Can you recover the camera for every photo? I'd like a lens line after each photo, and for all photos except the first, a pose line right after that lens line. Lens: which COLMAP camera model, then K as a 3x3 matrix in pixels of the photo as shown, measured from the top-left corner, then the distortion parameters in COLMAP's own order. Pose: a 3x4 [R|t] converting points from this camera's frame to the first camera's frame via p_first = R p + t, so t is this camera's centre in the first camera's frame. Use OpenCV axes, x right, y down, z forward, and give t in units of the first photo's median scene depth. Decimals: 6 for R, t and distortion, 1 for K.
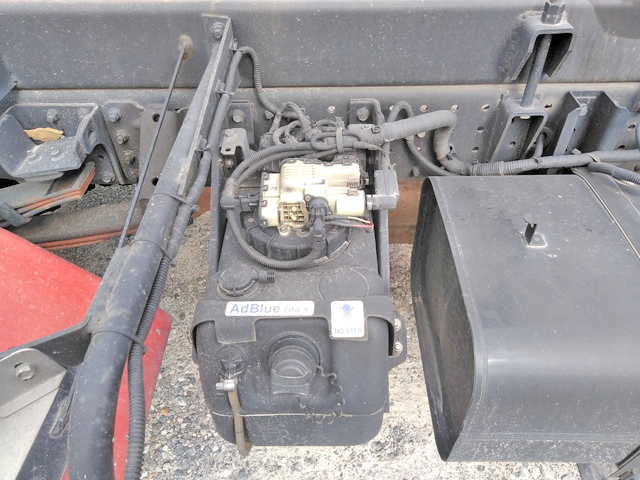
lens RADIAL K [[474.9, 0, 323.9], [0, 474.9, 241.7], [0, 0, 1]] dist [0.015534, -0.003274]
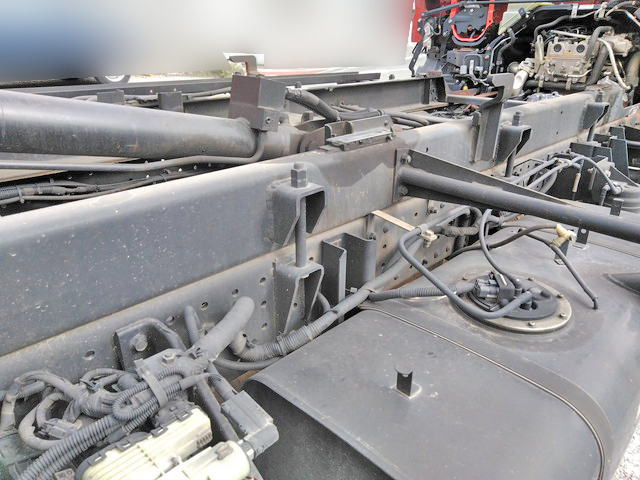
lens RADIAL K [[474.9, 0, 318.6], [0, 474.9, 233.5], [0, 0, 1]] dist [0.015534, -0.003274]
pose [[0.700028, -0.257605, 0.666034, -0.177194], [0.485013, 0.856062, -0.178664, -0.151670], [-0.524141, 0.448104, 0.724209, 0.255497]]
